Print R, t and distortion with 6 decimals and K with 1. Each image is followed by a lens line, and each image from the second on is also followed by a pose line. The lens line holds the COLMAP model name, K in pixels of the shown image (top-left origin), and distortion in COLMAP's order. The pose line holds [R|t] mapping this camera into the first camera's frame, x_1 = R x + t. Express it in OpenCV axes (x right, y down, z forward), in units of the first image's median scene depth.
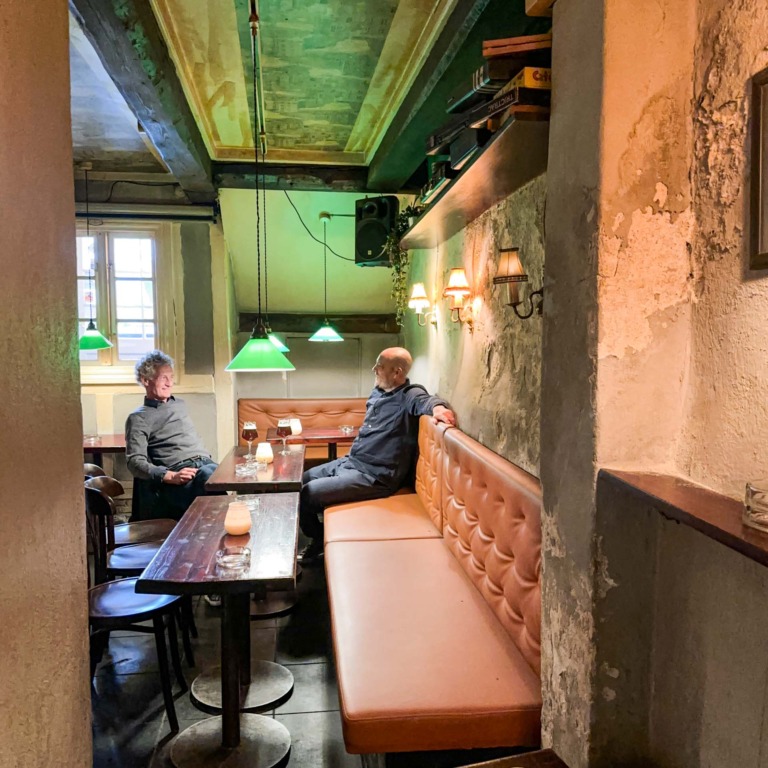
lens RADIAL K [[743.1, 0, 383.9], [0, 743.1, 387.8], [0, 0, 1]] dist [0.049576, 0.000000]
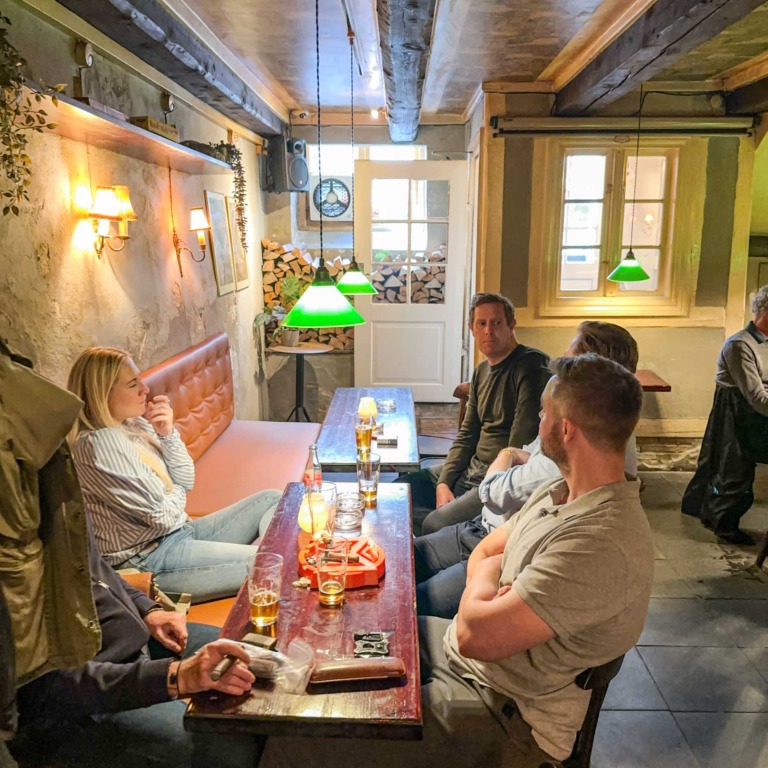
lens RADIAL K [[743.1, 0, 384.6], [0, 743.1, 380.8], [0, 0, 1]] dist [0.049576, 0.000000]
pose [[0.986920, 0.040904, -0.155935, -0.504548], [-0.023427, 0.993397, 0.112310, -0.021999], [0.159499, -0.107188, 0.981362, 0.015466]]
